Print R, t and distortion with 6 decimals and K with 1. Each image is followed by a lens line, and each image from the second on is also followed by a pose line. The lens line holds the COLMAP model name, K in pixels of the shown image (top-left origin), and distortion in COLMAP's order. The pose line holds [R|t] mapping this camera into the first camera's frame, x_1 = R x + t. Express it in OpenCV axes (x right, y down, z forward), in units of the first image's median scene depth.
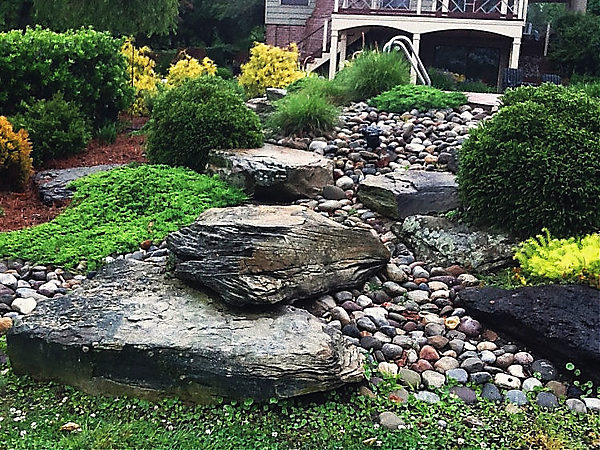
lens RADIAL K [[779.4, 0, 299.6], [0, 779.4, 224.7], [0, 0, 1]] dist [0.006098, 0.000000]
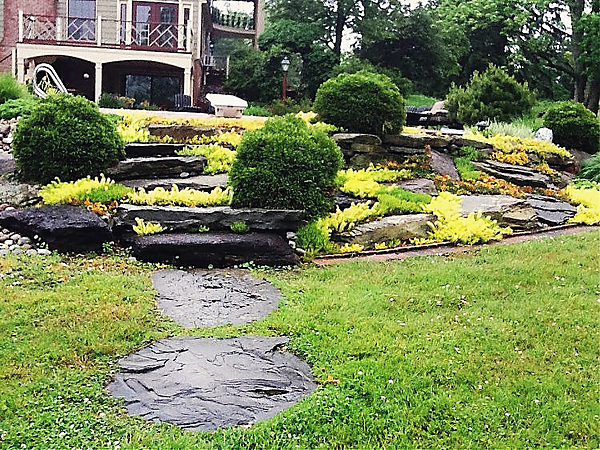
lens RADIAL K [[779.4, 0, 299.9], [0, 779.4, 225.7], [0, 0, 1]] dist [0.006098, 0.000000]
pose [[0.941521, -0.052350, 0.332862, 0.040768], [0.064489, 0.997592, -0.025518, 0.030962], [-0.330724, 0.045492, 0.942630, -0.125280]]
